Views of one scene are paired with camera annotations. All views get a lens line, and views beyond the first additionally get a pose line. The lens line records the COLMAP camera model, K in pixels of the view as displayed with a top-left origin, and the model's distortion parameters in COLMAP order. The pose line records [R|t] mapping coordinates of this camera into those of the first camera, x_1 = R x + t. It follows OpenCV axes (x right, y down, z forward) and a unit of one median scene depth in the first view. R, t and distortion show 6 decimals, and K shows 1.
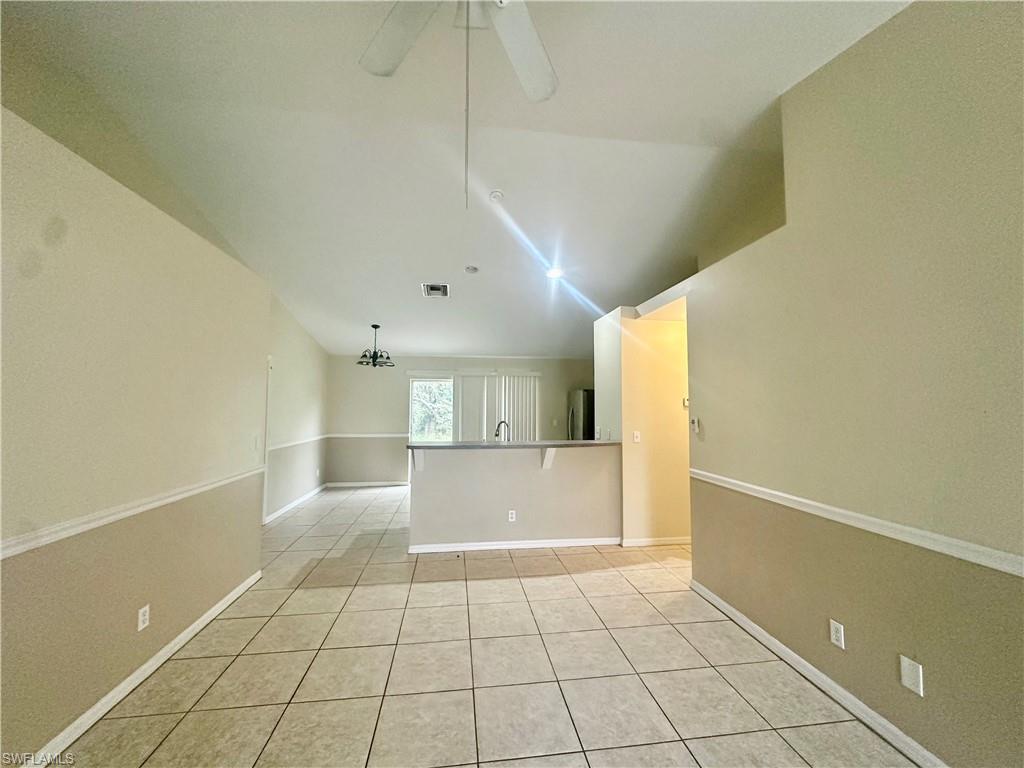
lens RADIAL K [[407.5, 0, 513.8], [0, 407.5, 378.8], [0, 0, 1]] dist [-0.002424, 0.000877]
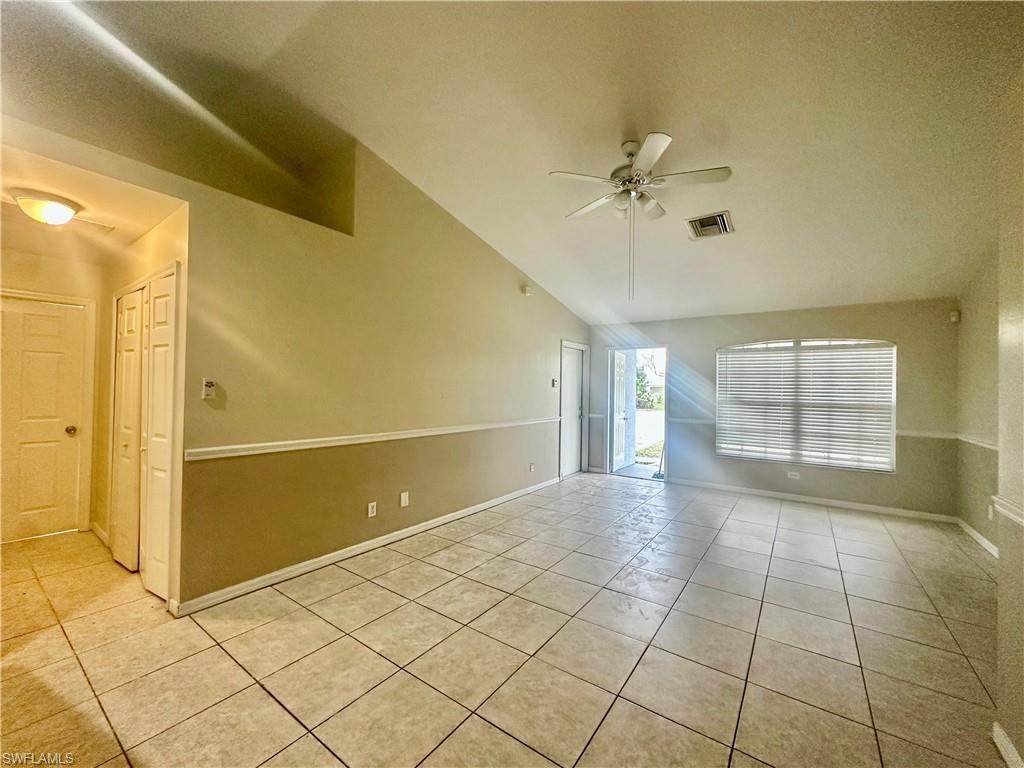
lens RADIAL K [[407.5, 0, 510.5], [0, 407.5, 384.3], [0, 0, 1]] dist [-0.002424, 0.000877]
pose [[-0.719763, -0.007803, 0.694176, -0.252014], [-0.067287, 0.996013, -0.058572, 0.059762], [-0.690951, -0.088867, -0.717418, 0.616659]]
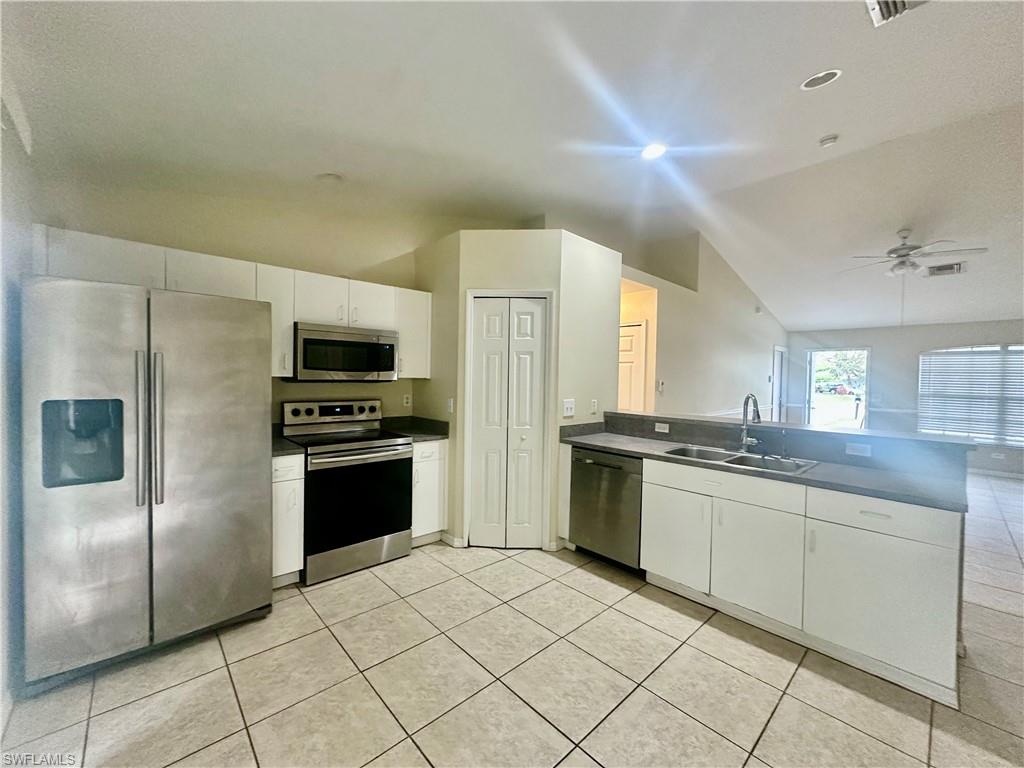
lens RADIAL K [[407.5, 0, 513.1], [0, 407.5, 383.7], [0, 0, 1]] dist [-0.002424, 0.000877]
pose [[-0.570239, -0.025045, 0.821097, -0.231558], [-0.077624, 0.996705, -0.023508, 0.096409], [-0.817803, -0.077142, -0.570305, 1.201355]]
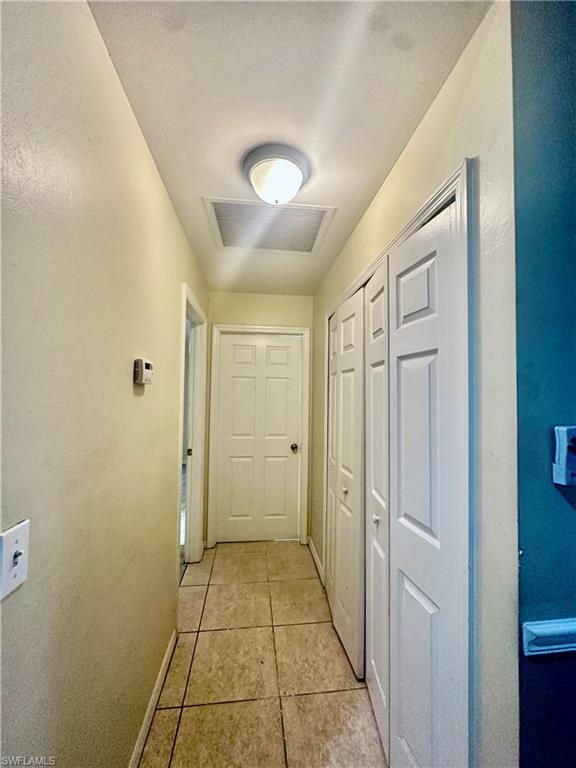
lens RADIAL K [[305.6, 0, 288.2], [0, 305.6, 384.7], [0, 0, 1]] dist [-0.002424, 0.000877]
pose [[0.024084, 0.026041, 0.999371, 0.127338], [-0.085310, 0.996068, -0.023899, 0.046384], [-0.996063, -0.084681, 0.026211, 0.633648]]
